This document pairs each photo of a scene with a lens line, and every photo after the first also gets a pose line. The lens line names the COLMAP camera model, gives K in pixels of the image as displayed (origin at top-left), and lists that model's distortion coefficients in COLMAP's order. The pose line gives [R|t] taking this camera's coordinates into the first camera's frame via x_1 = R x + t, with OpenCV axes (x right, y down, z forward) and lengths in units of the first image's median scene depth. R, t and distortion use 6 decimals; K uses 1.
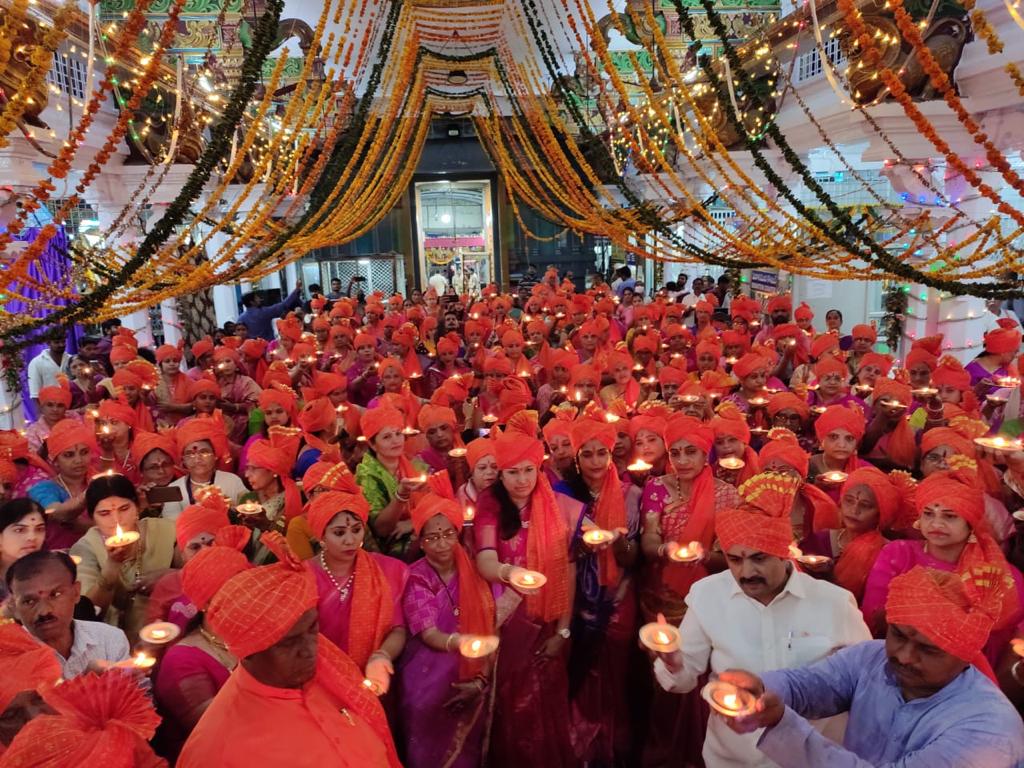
lens RADIAL K [[762.7, 0, 512.0], [0, 762.7, 384.0], [0, 0, 1]] dist [-0.069033, 0.035072]
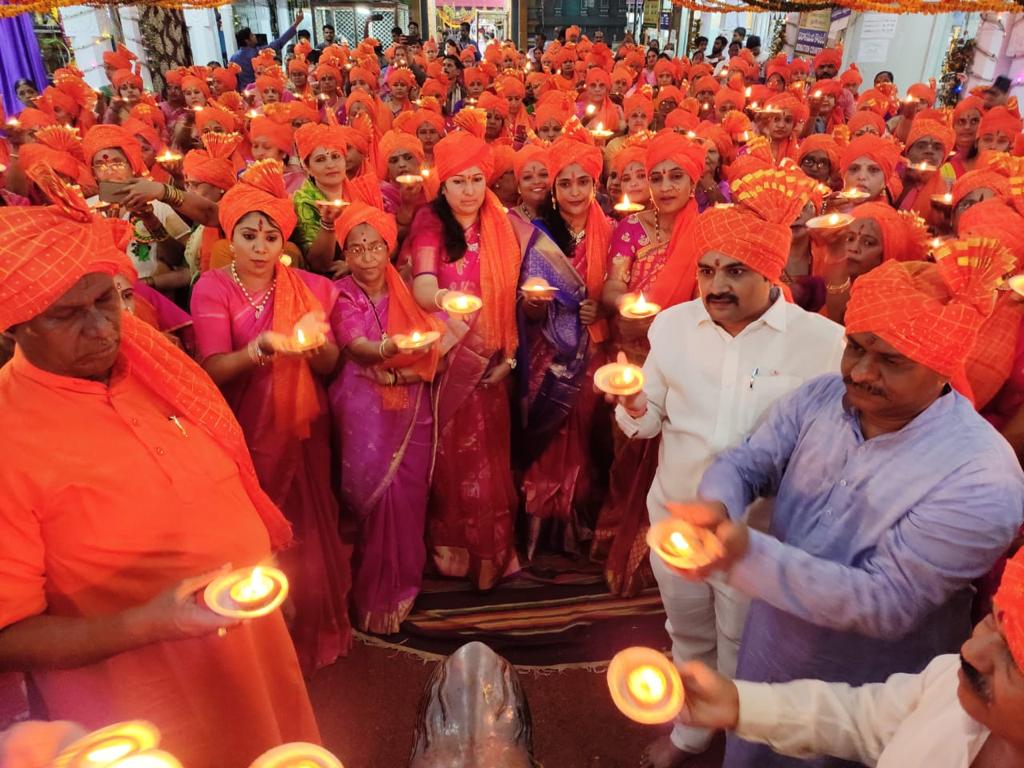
lens RADIAL K [[762.7, 0, 512.0], [0, 762.7, 384.0], [0, 0, 1]] dist [-0.069033, 0.035072]
pose [[0.998421, 0.051969, -0.021333, 0.087104], [-0.044308, 0.961937, 0.269656, 0.101647], [0.034534, -0.268285, 0.962720, 0.153147]]
